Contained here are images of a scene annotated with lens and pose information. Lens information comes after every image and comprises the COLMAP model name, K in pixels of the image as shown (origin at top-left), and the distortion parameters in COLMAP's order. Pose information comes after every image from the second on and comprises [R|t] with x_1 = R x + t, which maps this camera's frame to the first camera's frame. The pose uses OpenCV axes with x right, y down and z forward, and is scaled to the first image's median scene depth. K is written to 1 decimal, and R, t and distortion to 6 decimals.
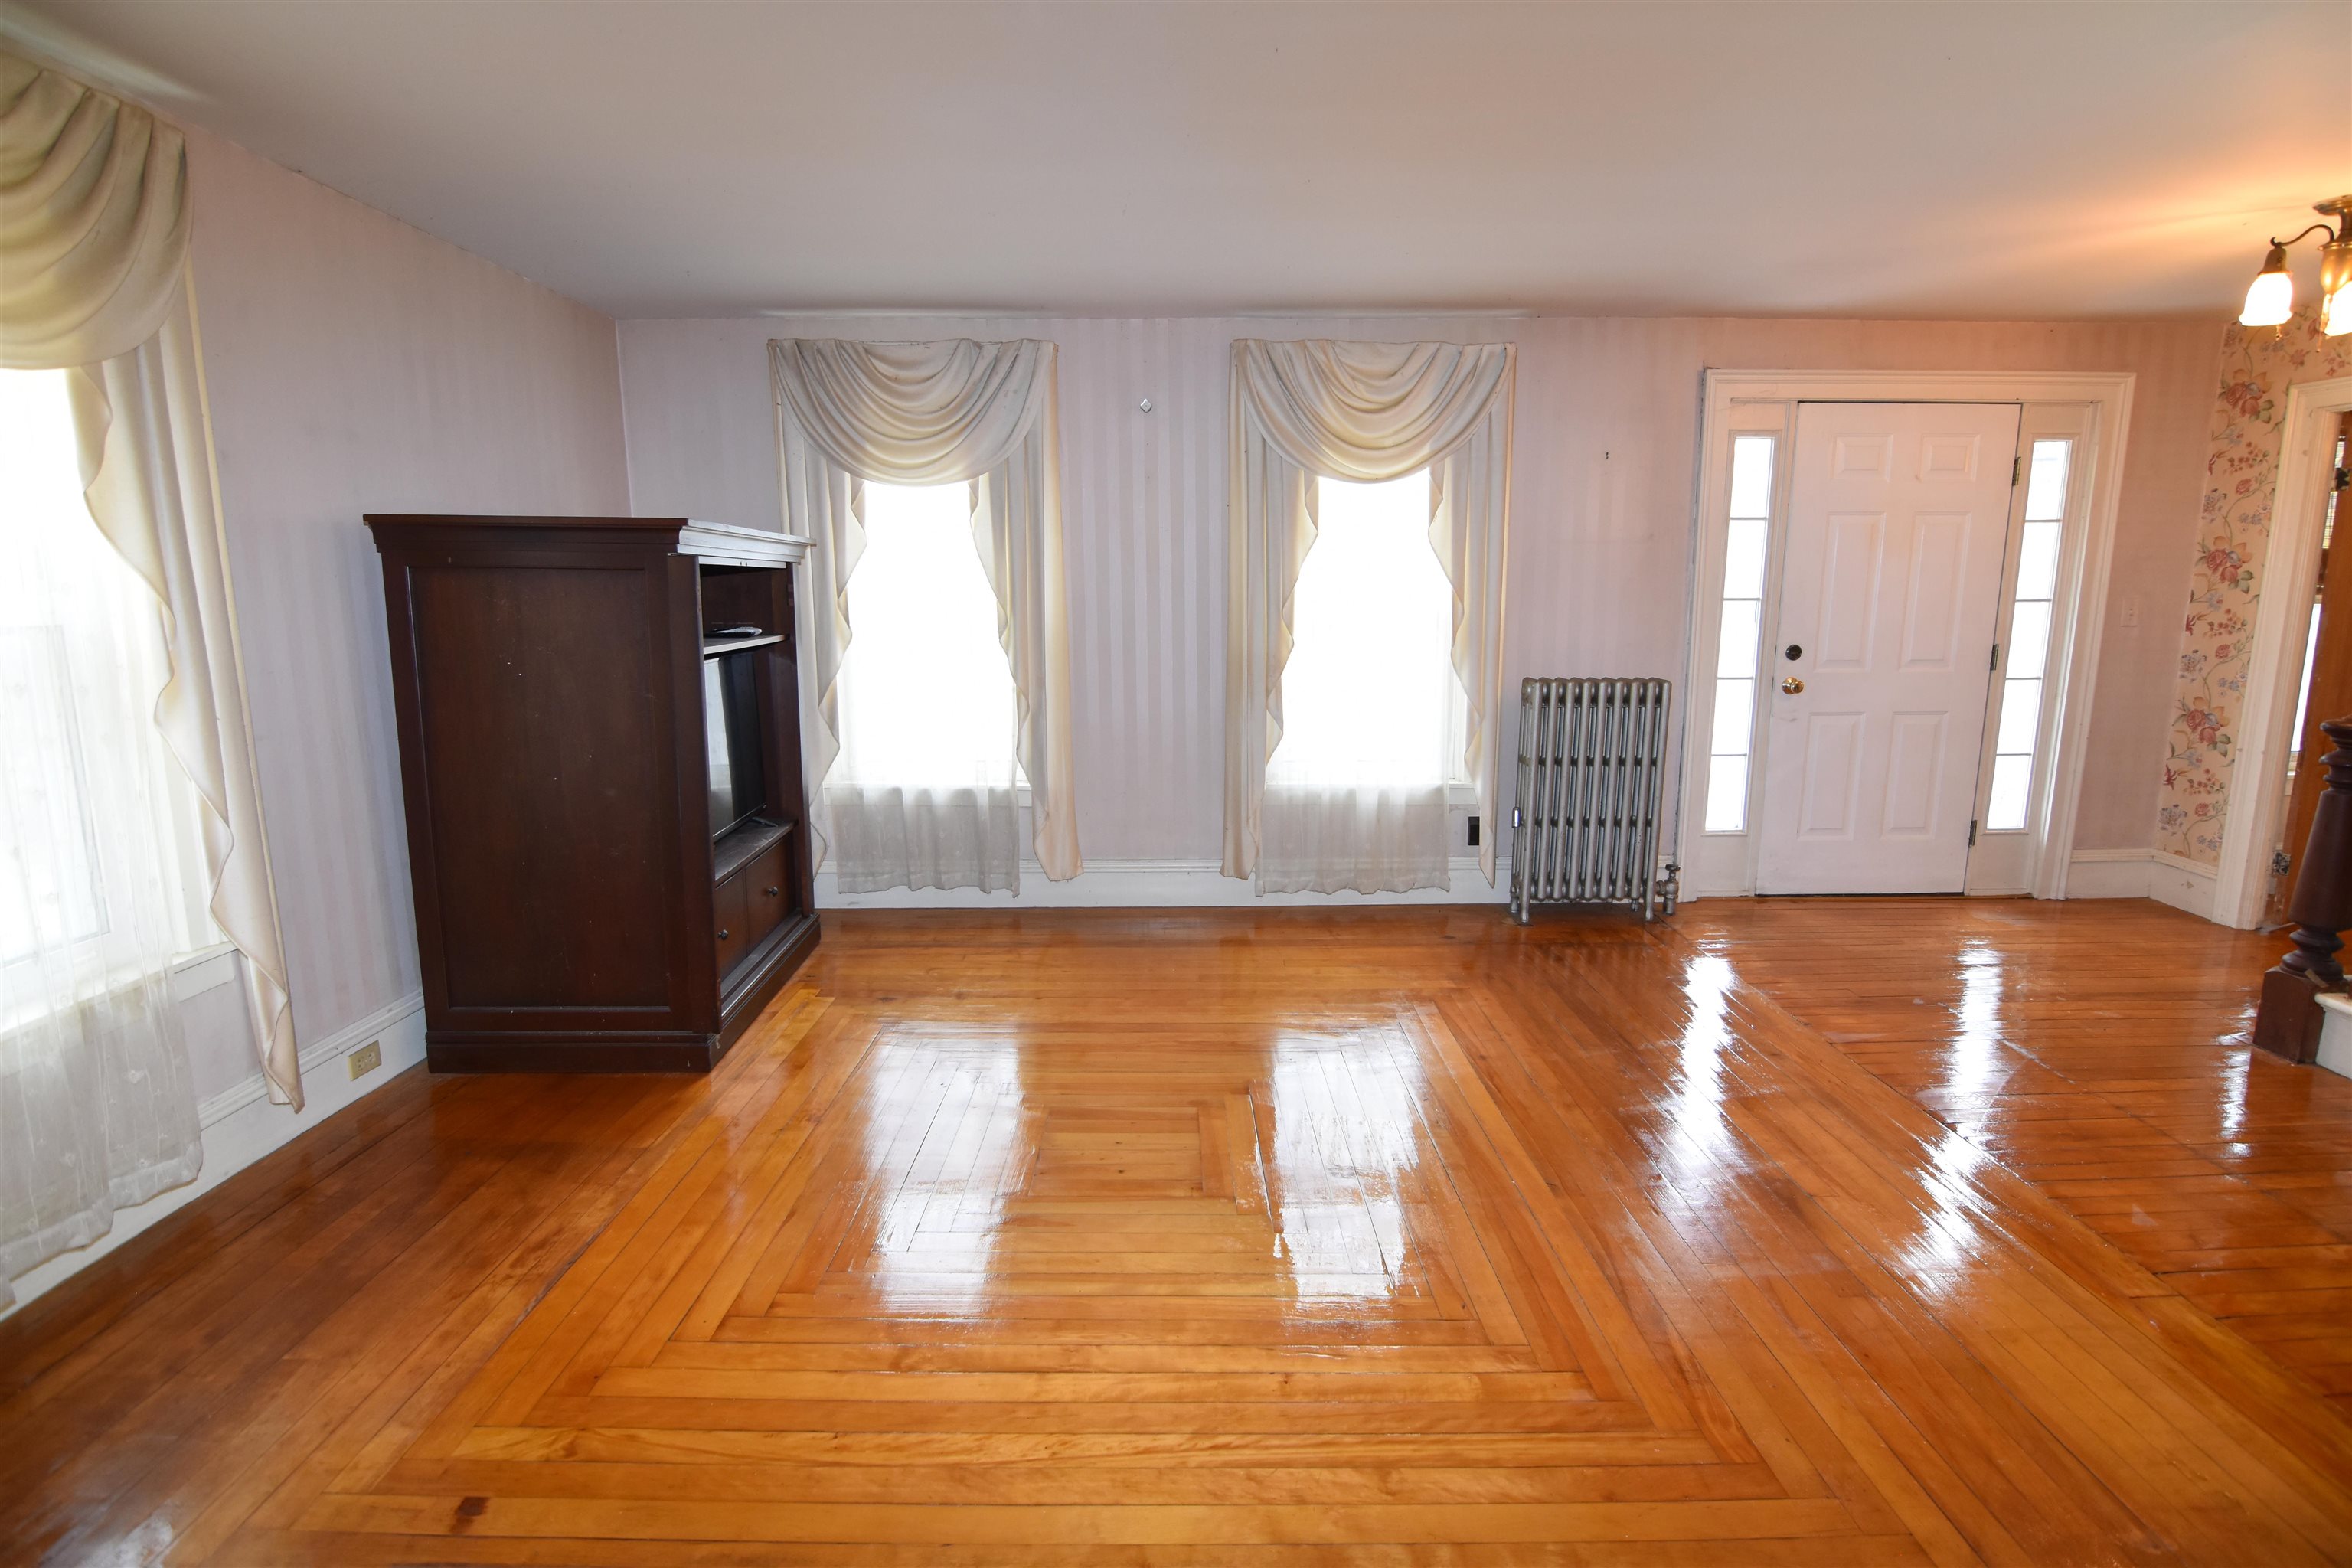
lens RADIAL K [[1139.2, 0, 1189.0], [0, 1139.2, 780.2], [0, 0, 1]] dist [-0.003562, -0.012100]
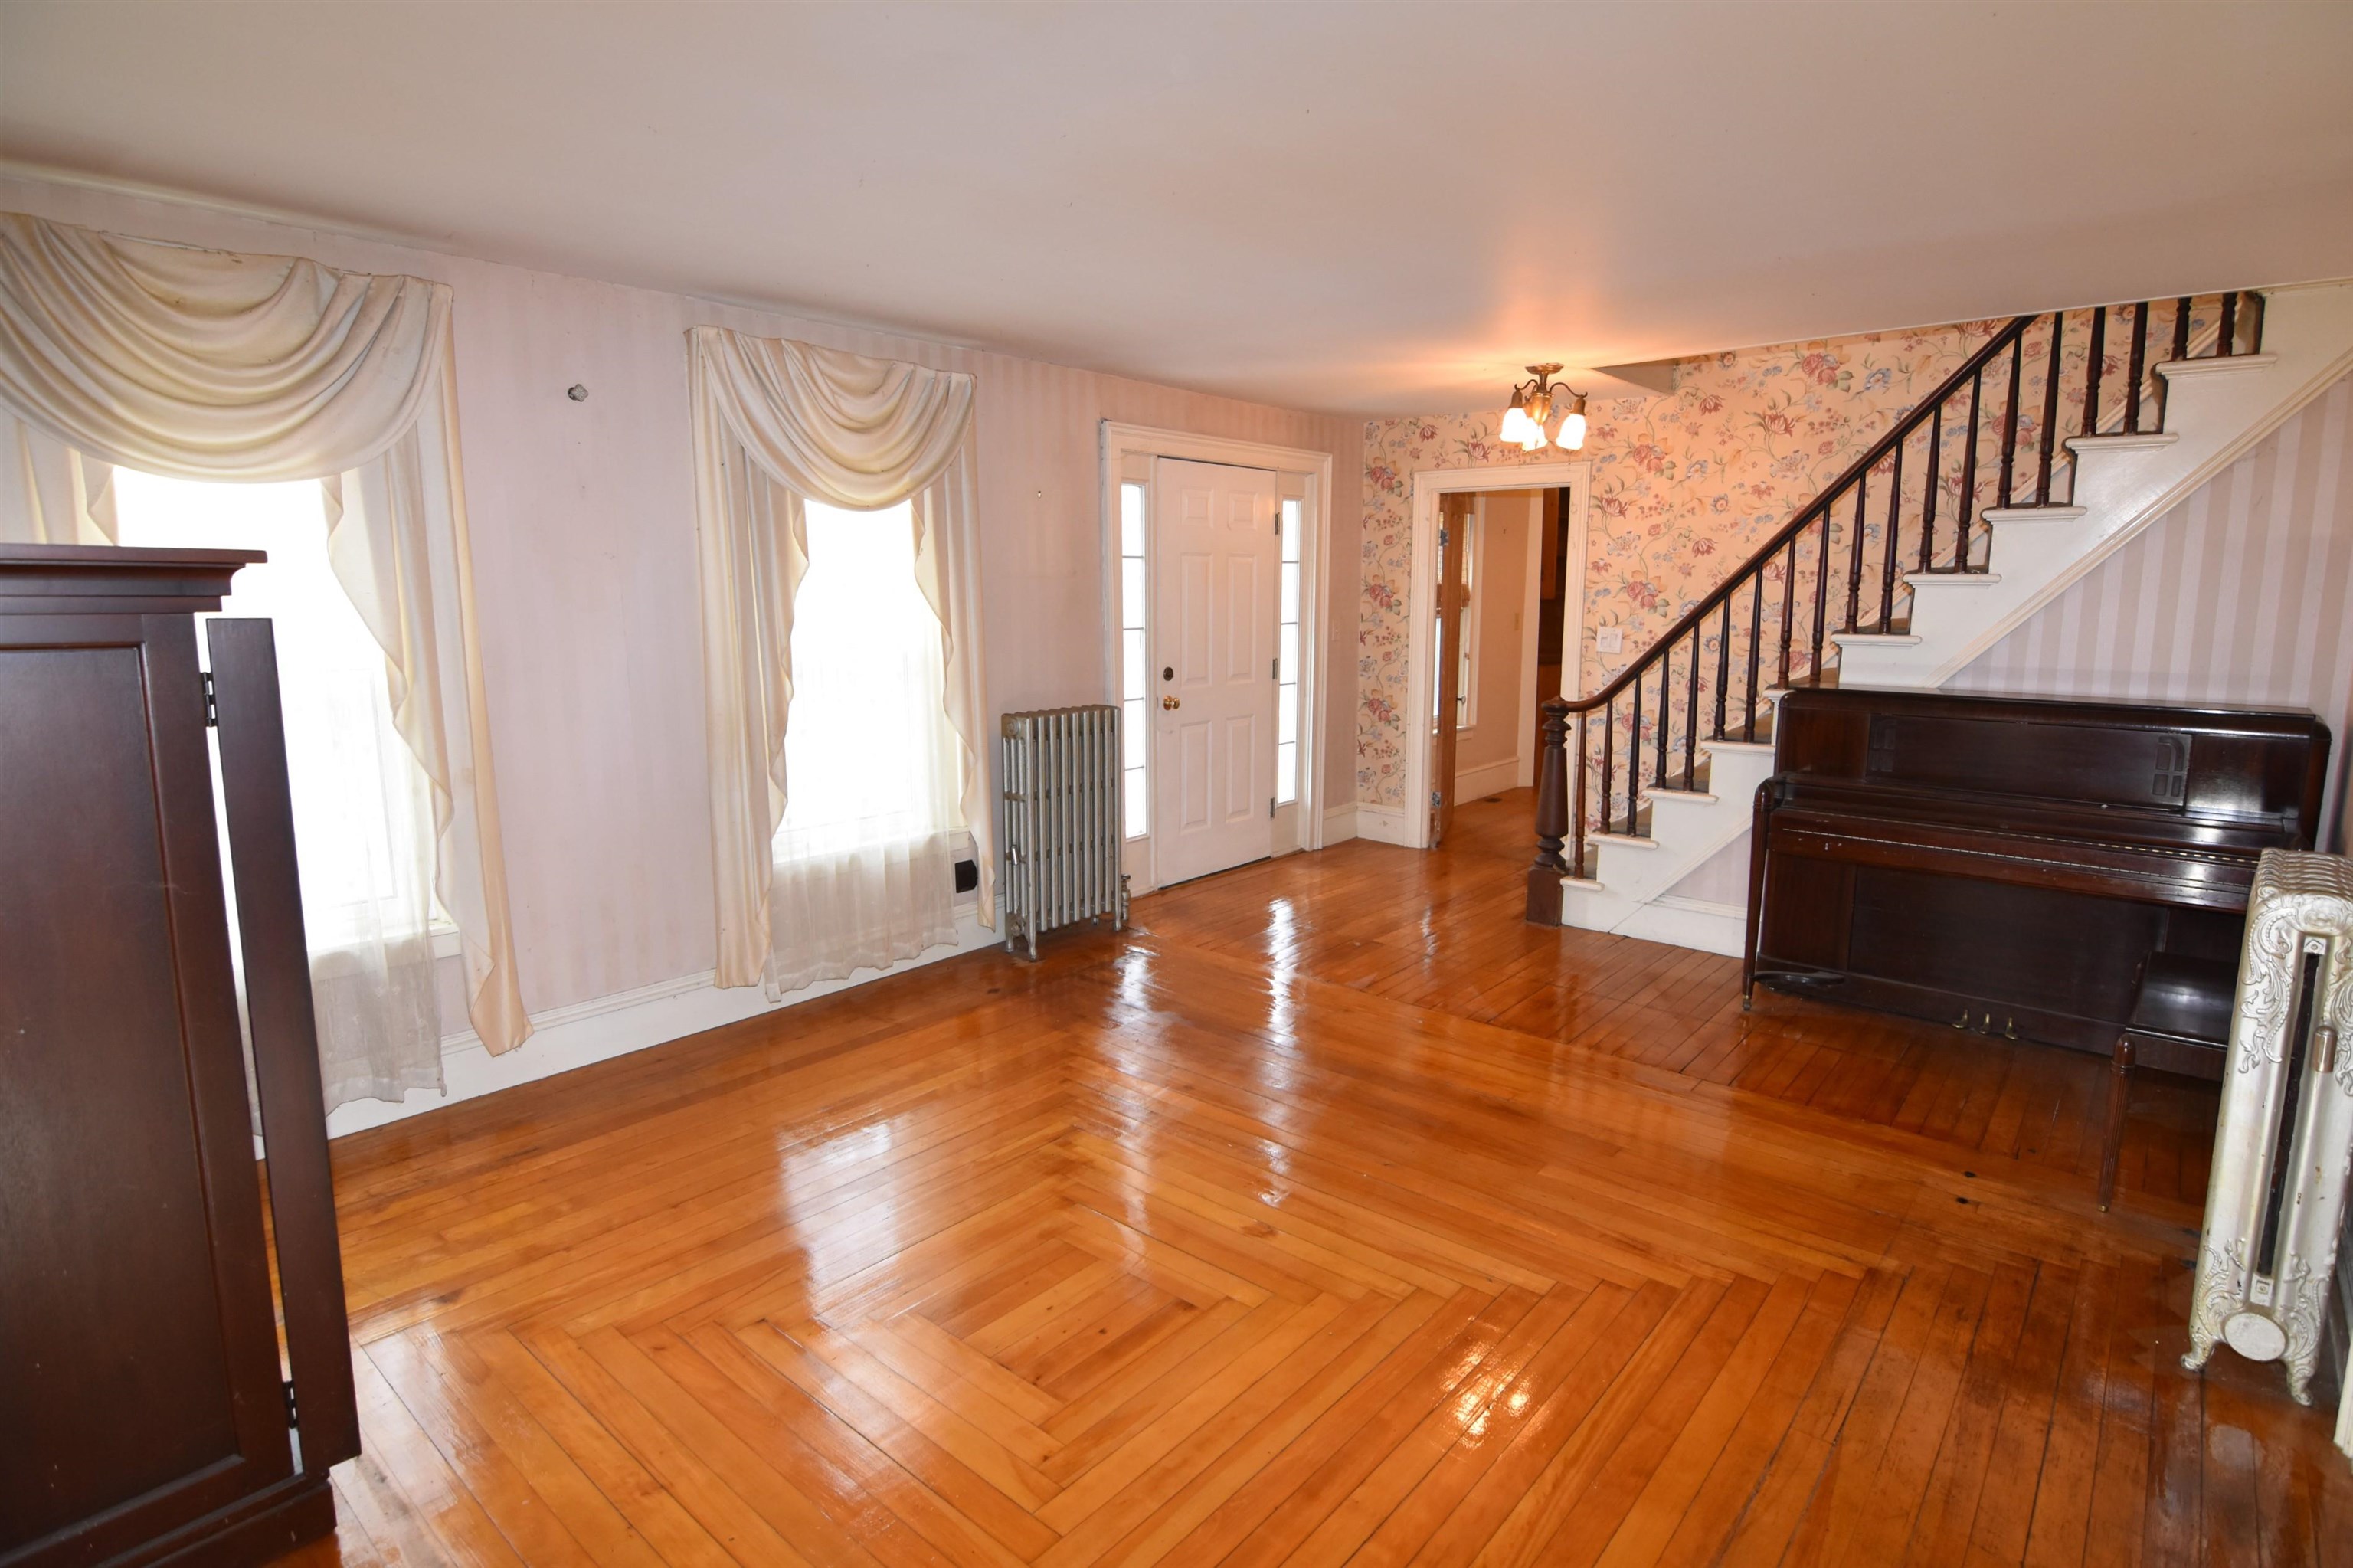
lens RADIAL K [[1198.4, 0, 1178.8], [0, 1198.4, 778.4], [0, 0, 1]] dist [-0.000680, -0.014803]
pose [[0.658306, -0.117378, 0.743542, -0.386617], [0.130399, 0.990616, 0.040931, -0.057744], [-0.741370, 0.070012, 0.667435, 0.199080]]
